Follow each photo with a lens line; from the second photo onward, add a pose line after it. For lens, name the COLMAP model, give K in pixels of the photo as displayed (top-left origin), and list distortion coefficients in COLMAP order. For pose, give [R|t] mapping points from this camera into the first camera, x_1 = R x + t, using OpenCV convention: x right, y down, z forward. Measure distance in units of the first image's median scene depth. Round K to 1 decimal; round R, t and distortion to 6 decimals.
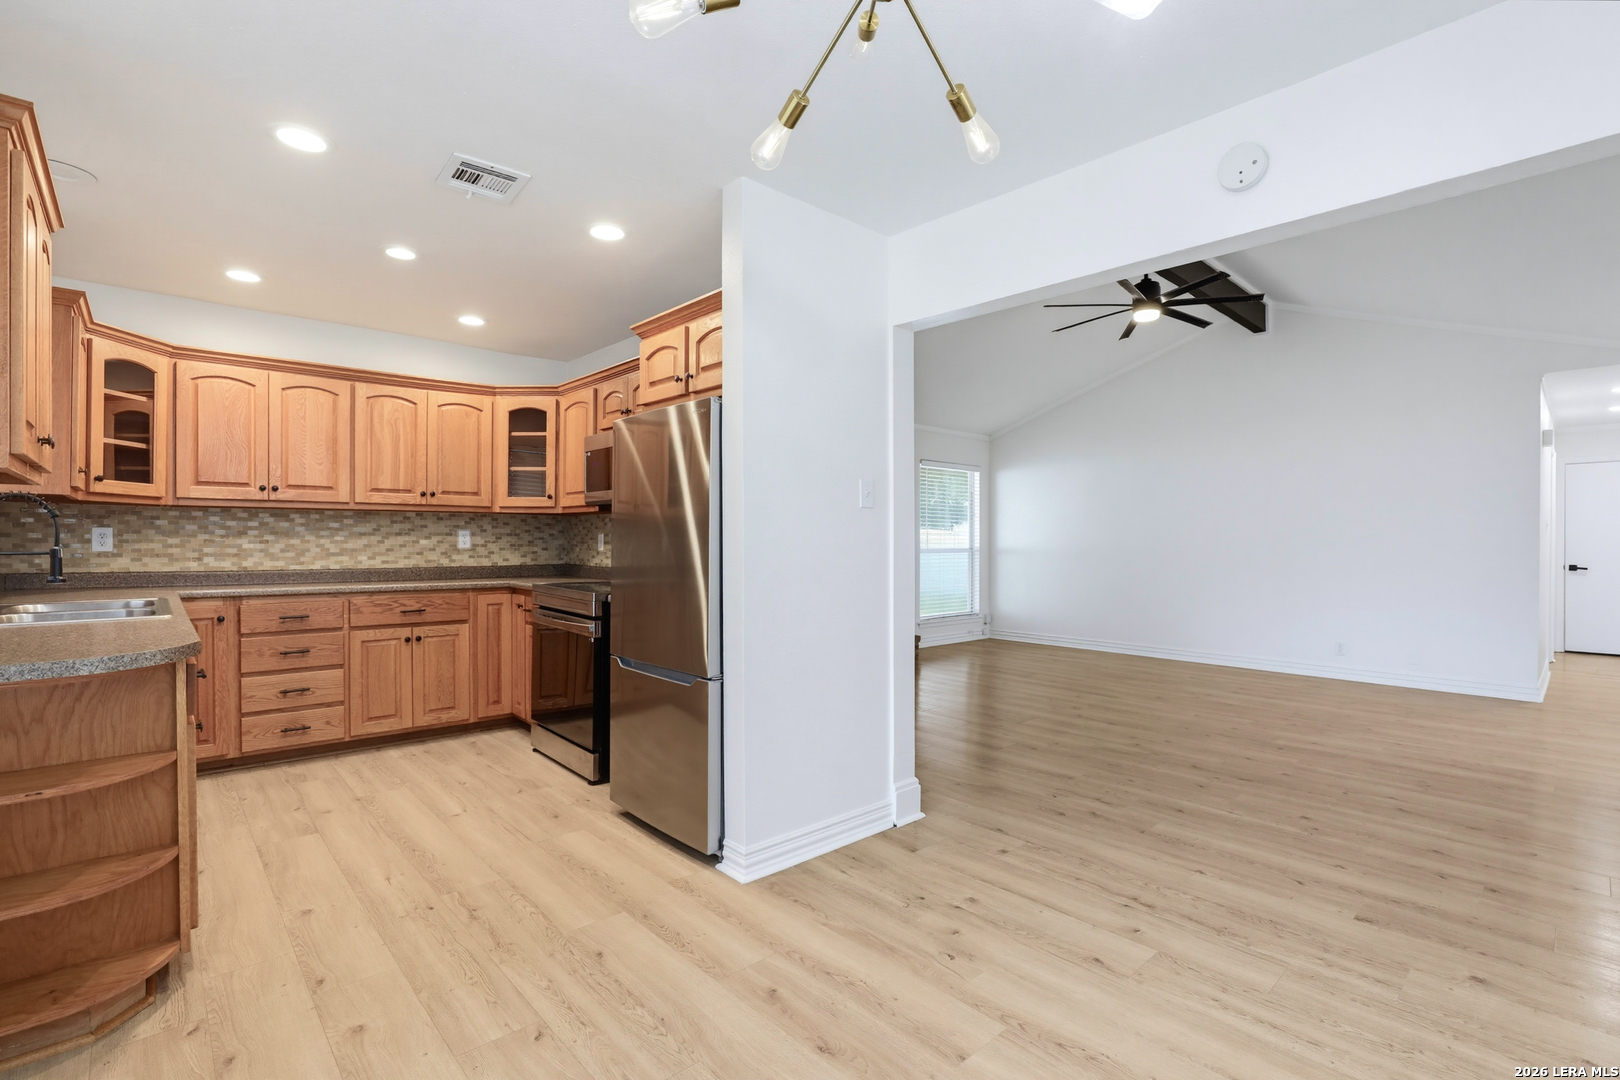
lens RADIAL K [[766.3, 0, 856.8], [0, 766.3, 550.7], [0, 0, 1]] dist [-0.000756, -0.000322]
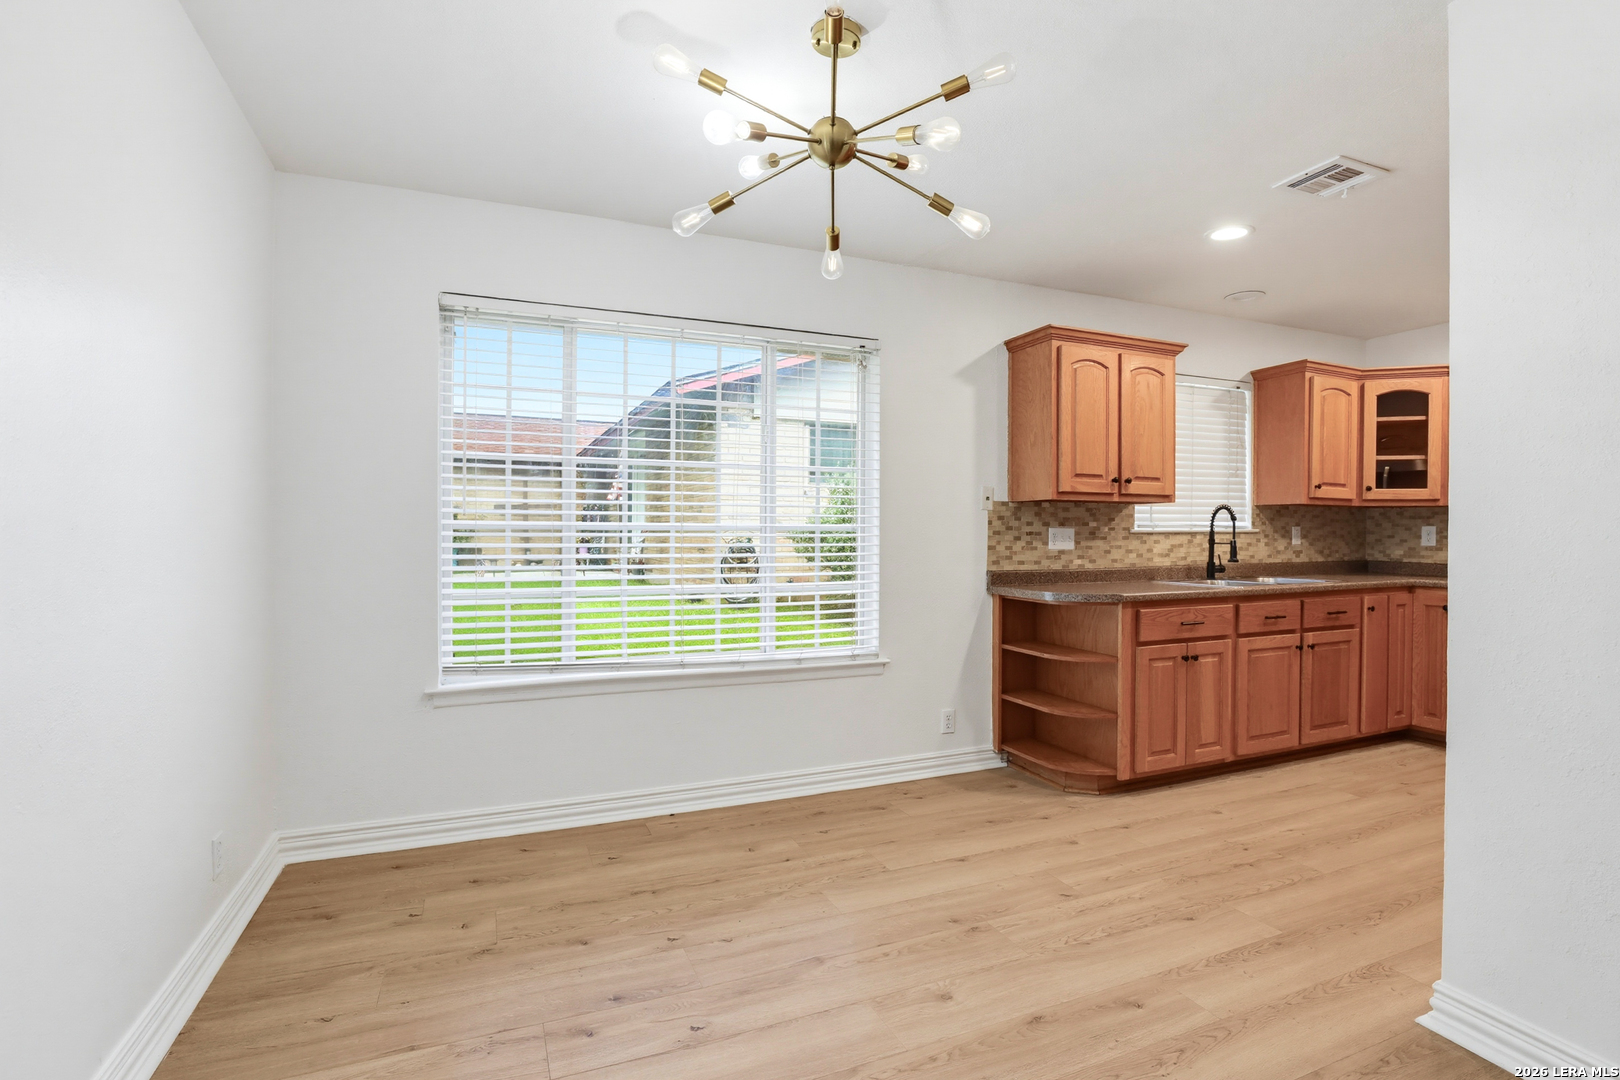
lens RADIAL K [[754.0, 0, 810.0], [0, 754.0, 540.0], [0, 0, 1]] dist [-0.000550, -0.000100]
pose [[-0.351155, 0.001151, -0.936316, 0.673540], [-0.017306, 0.999820, 0.007720, -0.000500], [0.936157, 0.018915, -0.351072, 0.696342]]
